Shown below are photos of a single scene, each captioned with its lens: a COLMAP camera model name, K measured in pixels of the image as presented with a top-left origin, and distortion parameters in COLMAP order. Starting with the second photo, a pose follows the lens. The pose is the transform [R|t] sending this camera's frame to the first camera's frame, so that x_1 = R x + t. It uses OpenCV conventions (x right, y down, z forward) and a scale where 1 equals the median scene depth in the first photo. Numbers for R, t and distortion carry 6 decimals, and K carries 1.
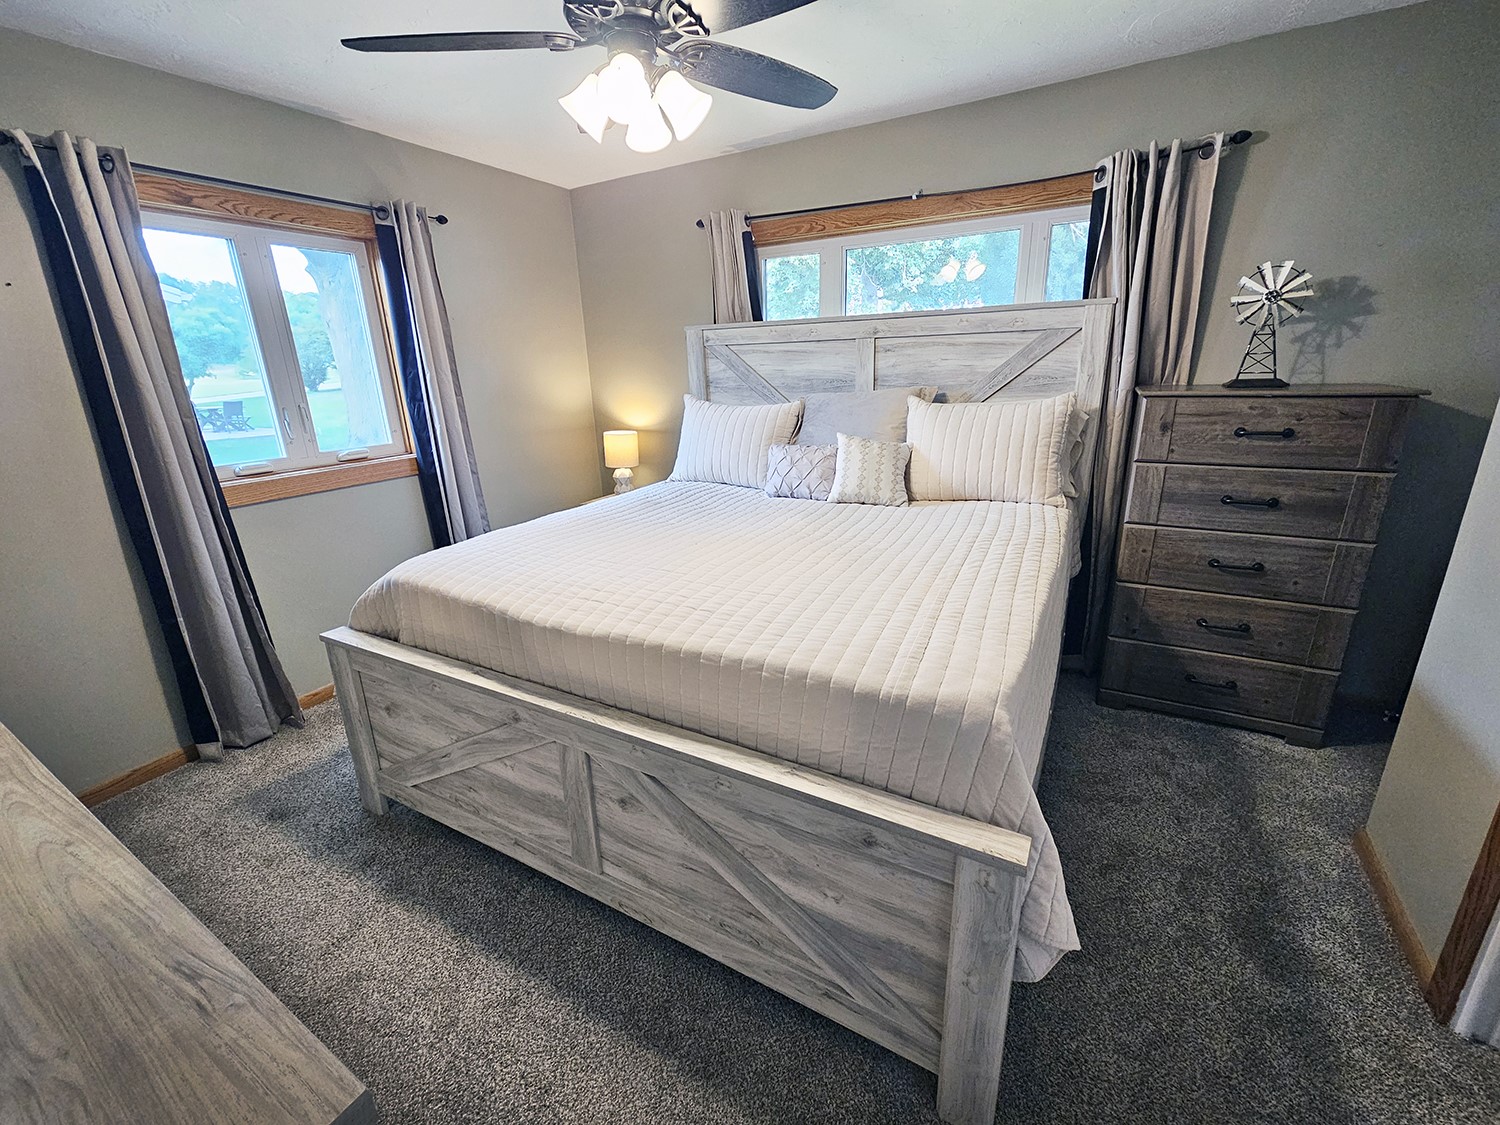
lens RADIAL K [[628.2, 0, 759.5], [0, 628.2, 556.9], [0, 0, 1]] dist [0.003641, 0.000258]
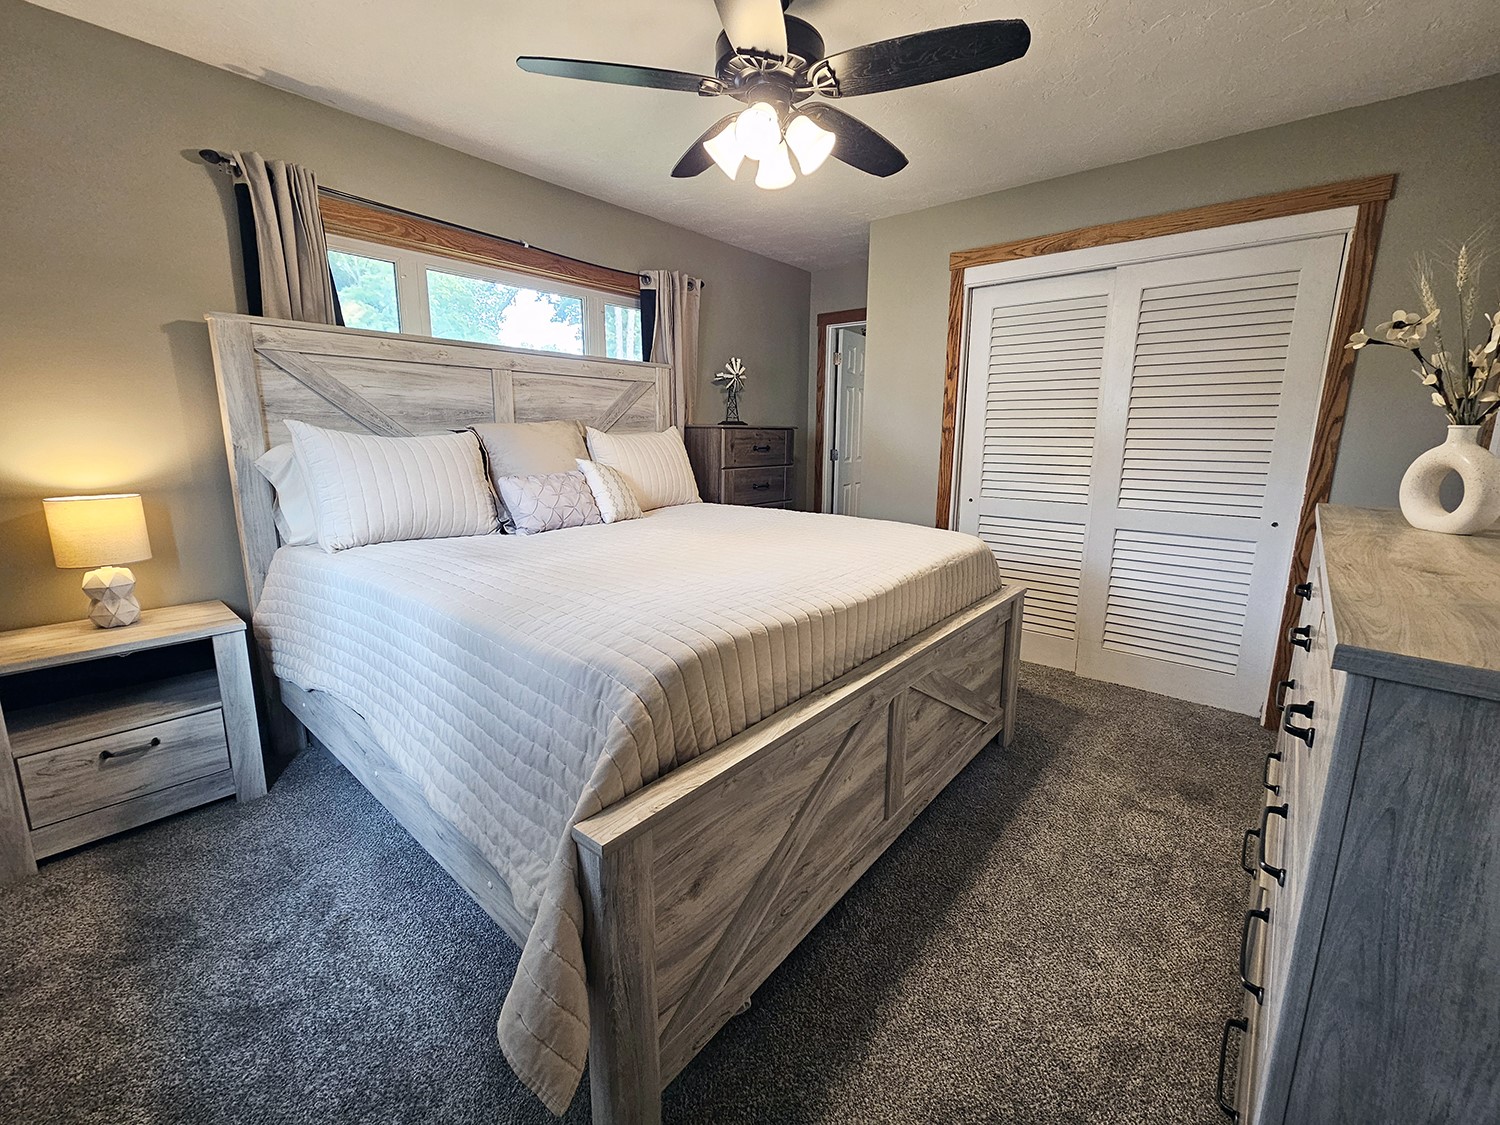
lens RADIAL K [[628.2, 0, 756.1], [0, 628.2, 555.4], [0, 0, 1]] dist [0.003641, 0.000258]
pose [[0.173563, -0.155926, 0.972401, -0.851361], [0.285962, 0.952824, 0.101746, -0.072670], [-0.942392, 0.260410, 0.209964, 0.578293]]
